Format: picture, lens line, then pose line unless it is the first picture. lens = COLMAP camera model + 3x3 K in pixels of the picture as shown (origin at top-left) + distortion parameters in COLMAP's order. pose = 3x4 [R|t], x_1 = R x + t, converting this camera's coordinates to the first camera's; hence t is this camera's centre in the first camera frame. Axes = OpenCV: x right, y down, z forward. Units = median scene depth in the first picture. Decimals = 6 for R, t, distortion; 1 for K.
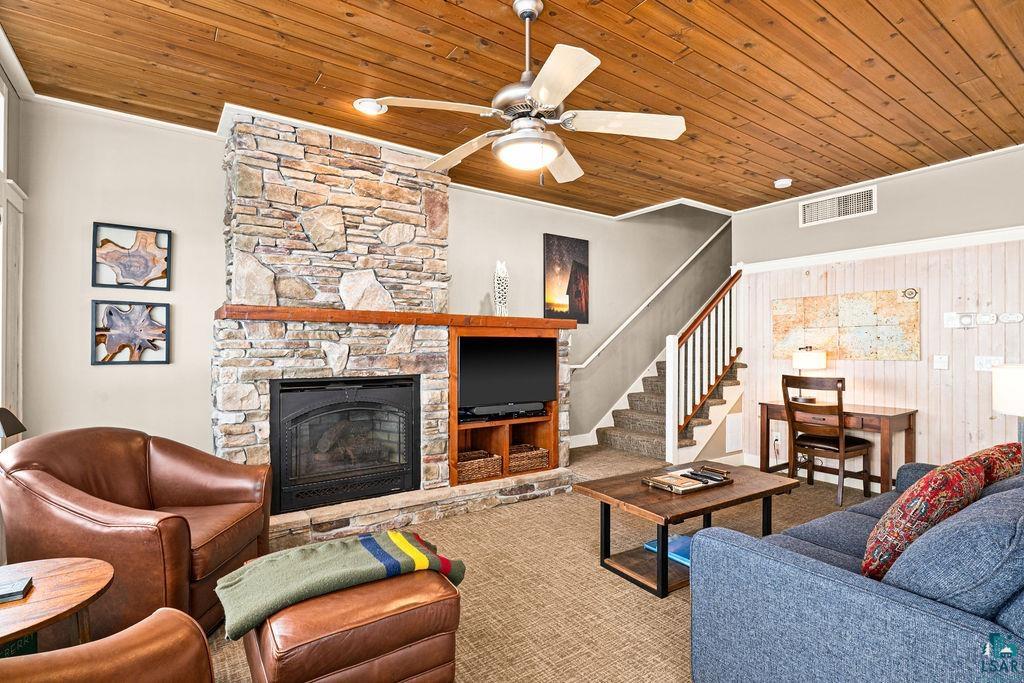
lens RADIAL K [[495.5, 0, 515.4], [0, 495.5, 342.1], [0, 0, 1]] dist [-0.001003, 0.002241]
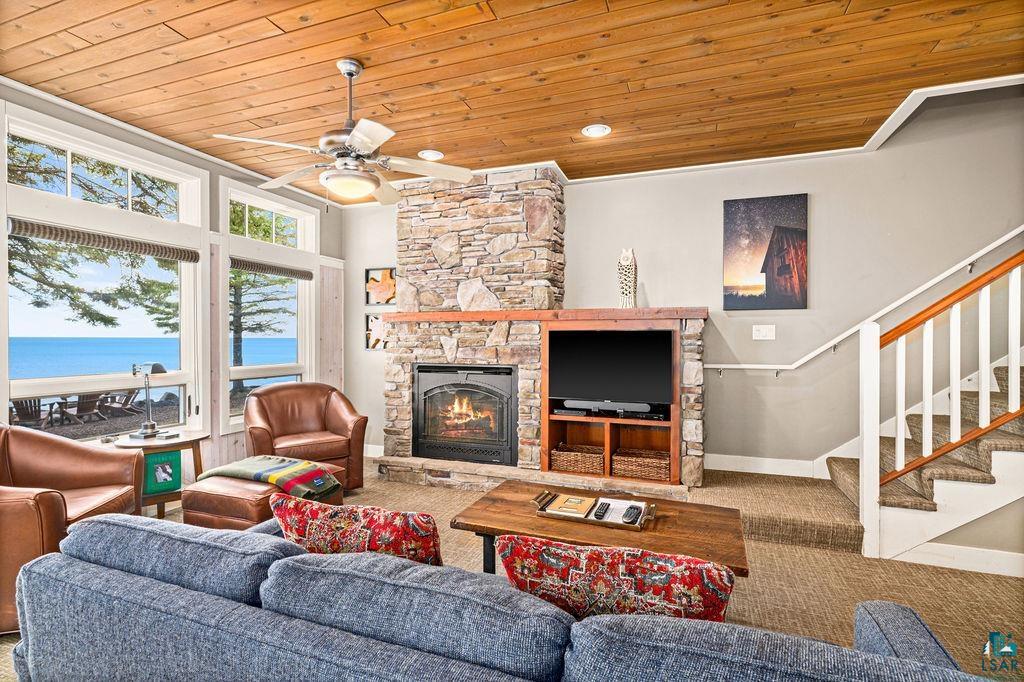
lens RADIAL K [[495.5, 0, 515.0], [0, 495.5, 340.8], [0, 0, 1]] dist [-0.001003, 0.002241]
pose [[0.572915, 0.002501, -0.819611, 0.732989], [0.005871, 0.999957, 0.007155, 0.002350], [0.819594, -0.008911, 0.572876, 0.353307]]
